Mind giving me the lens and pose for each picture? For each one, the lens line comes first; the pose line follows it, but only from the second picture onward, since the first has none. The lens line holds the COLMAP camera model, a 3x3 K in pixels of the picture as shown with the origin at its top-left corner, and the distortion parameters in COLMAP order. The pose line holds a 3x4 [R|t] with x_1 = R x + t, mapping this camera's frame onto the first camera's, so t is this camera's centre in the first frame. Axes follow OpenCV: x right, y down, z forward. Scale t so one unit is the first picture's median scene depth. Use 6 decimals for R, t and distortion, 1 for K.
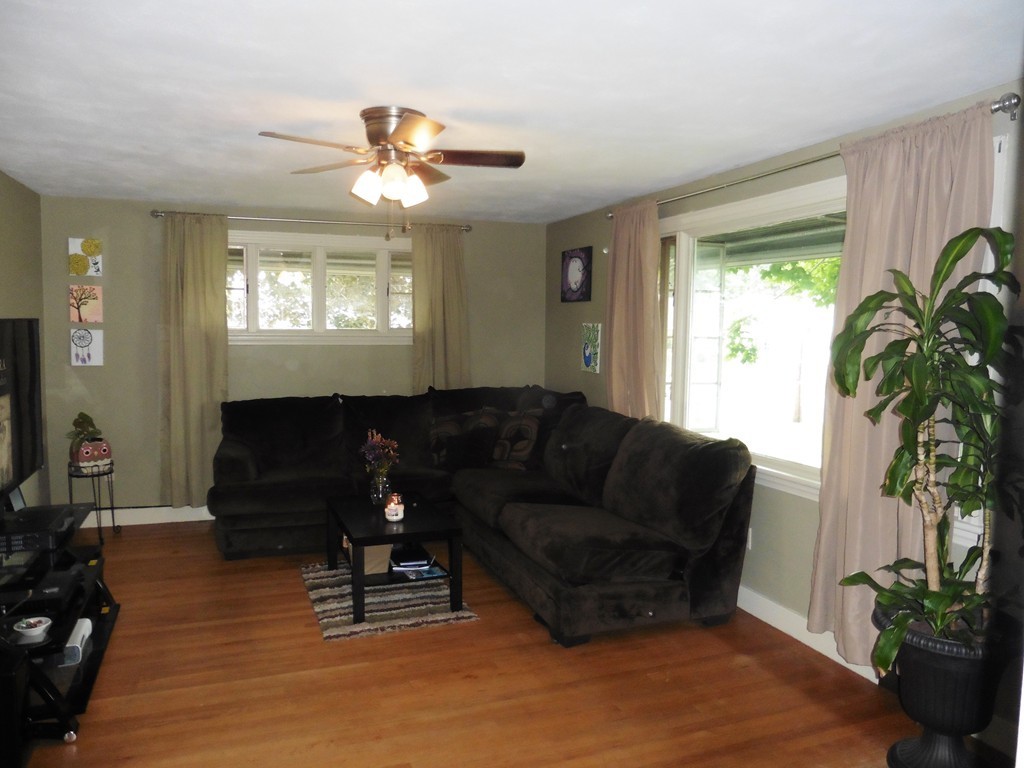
lens RADIAL K [[741.7, 0, 509.0], [0, 741.7, 384.1], [0, 0, 1]] dist [-0.056188, 0.012201]
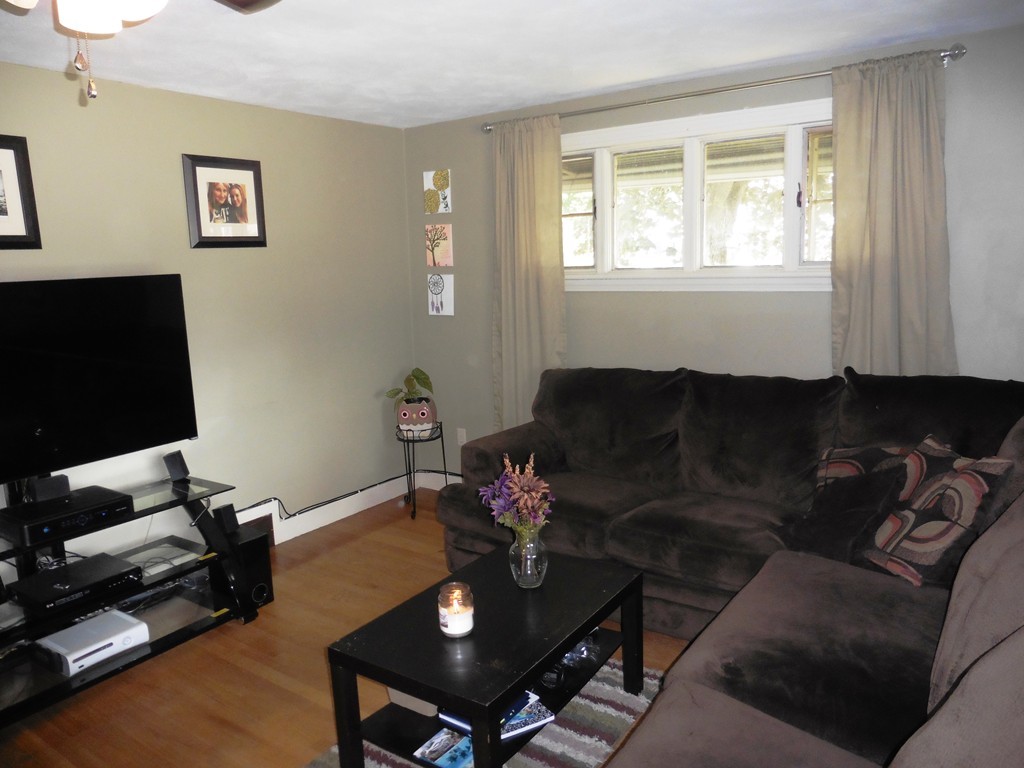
lens RADIAL K [[741.7, 0, 512.9], [0, 741.7, 381.0], [0, 0, 1]] dist [-0.056188, 0.012201]
pose [[0.560986, 0.101759, -0.821547, 0.226265], [-0.024012, 0.993999, 0.106723, -0.044434], [0.827477, -0.040143, 0.560063, 0.562653]]
